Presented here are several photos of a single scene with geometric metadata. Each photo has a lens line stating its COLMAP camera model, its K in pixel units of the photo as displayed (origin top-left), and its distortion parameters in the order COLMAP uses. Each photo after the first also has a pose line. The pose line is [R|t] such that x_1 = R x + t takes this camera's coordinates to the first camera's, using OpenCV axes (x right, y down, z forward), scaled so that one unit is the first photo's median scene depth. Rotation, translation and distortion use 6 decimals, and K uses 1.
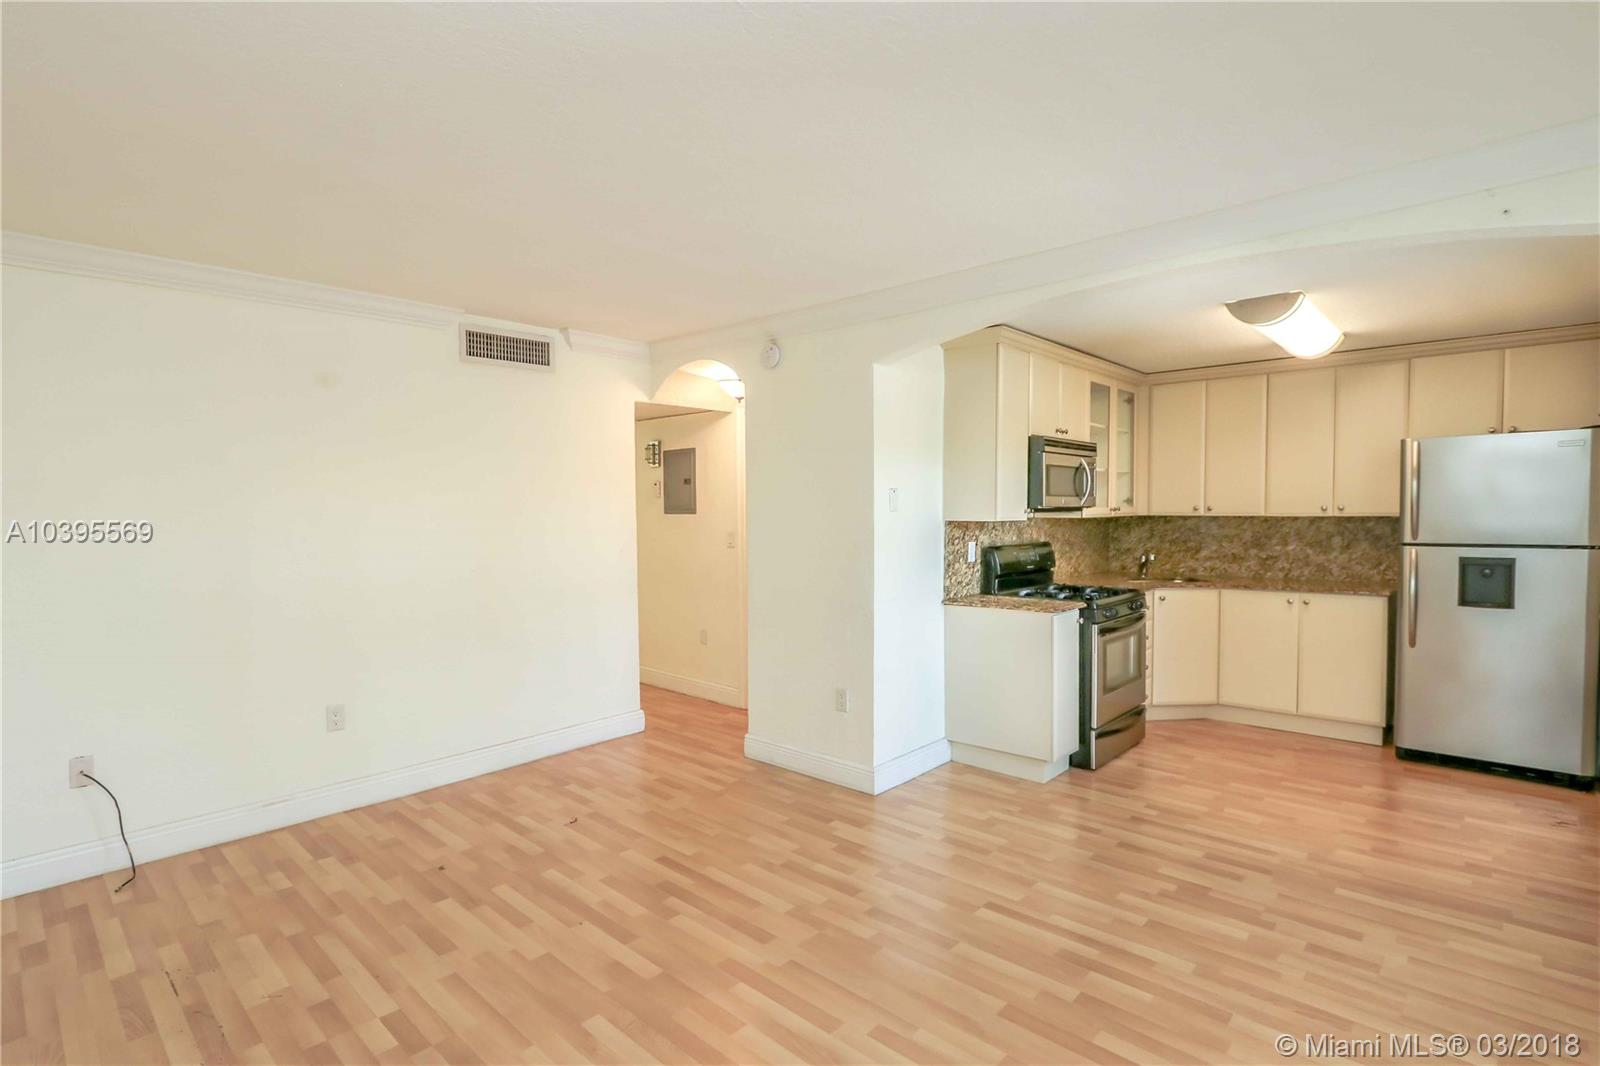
lens RADIAL K [[763.4, 0, 767.7], [0, 763.4, 542.1], [0, 0, 1]] dist [-0.014910, 0.000362]
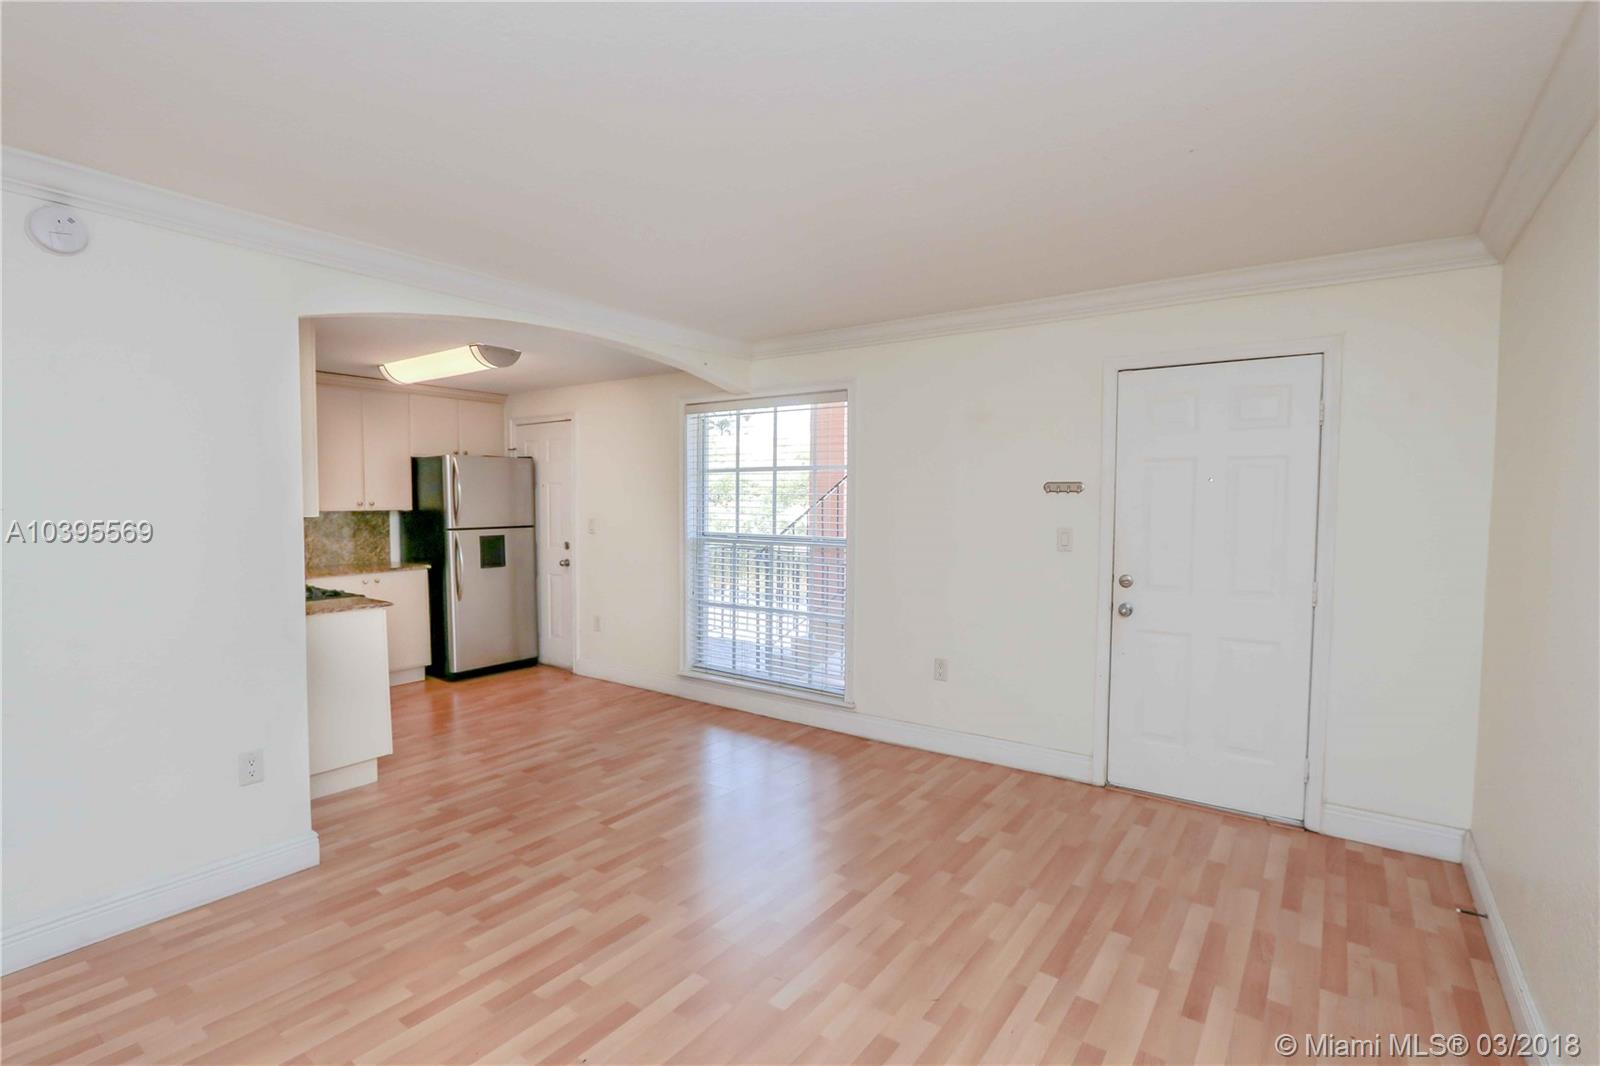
lens RADIAL K [[763.4, 0, 767.7], [0, 763.4, 542.1], [0, 0, 1]] dist [-0.014910, 0.000362]
pose [[-0.119756, -0.039632, 0.992012, -0.570431], [0.043002, 0.998058, 0.045064, -0.010473], [-0.991872, 0.048055, -0.117819, 0.525098]]
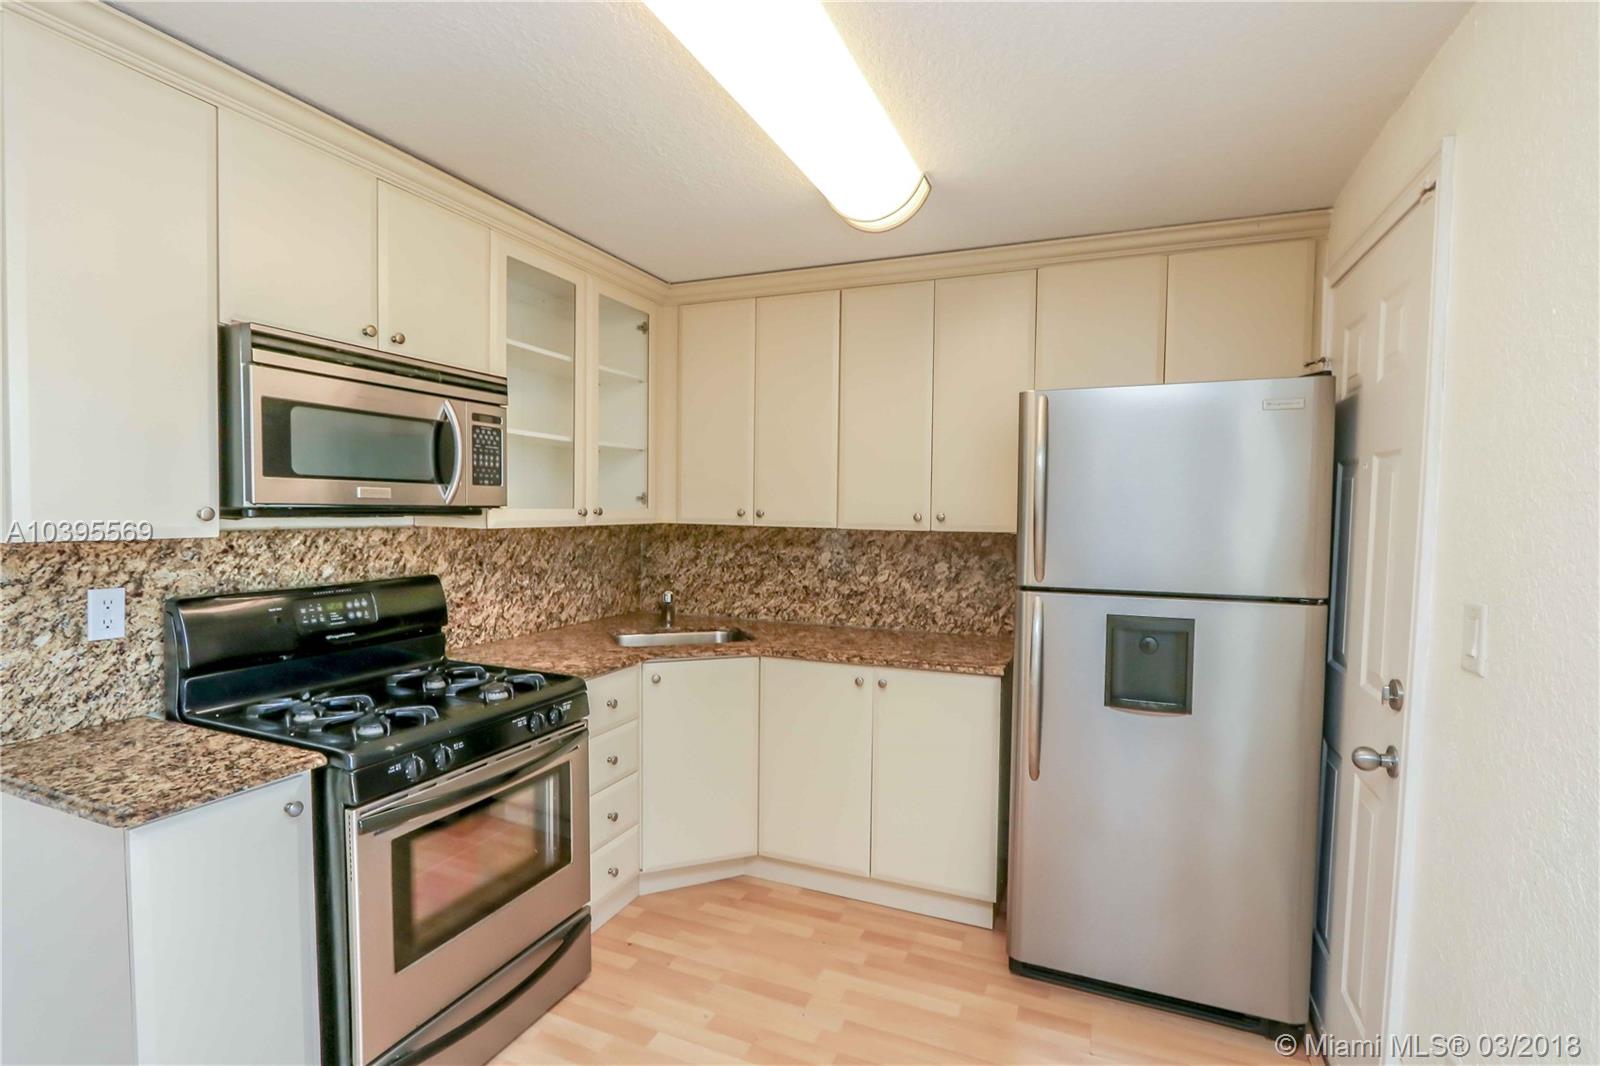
lens RADIAL K [[763.4, 0, 767.7], [0, 763.4, 542.1], [0, 0, 1]] dist [-0.014910, 0.000362]
pose [[0.941246, 0.005454, 0.337679, 0.440611], [-0.006312, 0.999979, 0.001444, -0.026342], [-0.337664, -0.003491, 0.941260, 0.497528]]
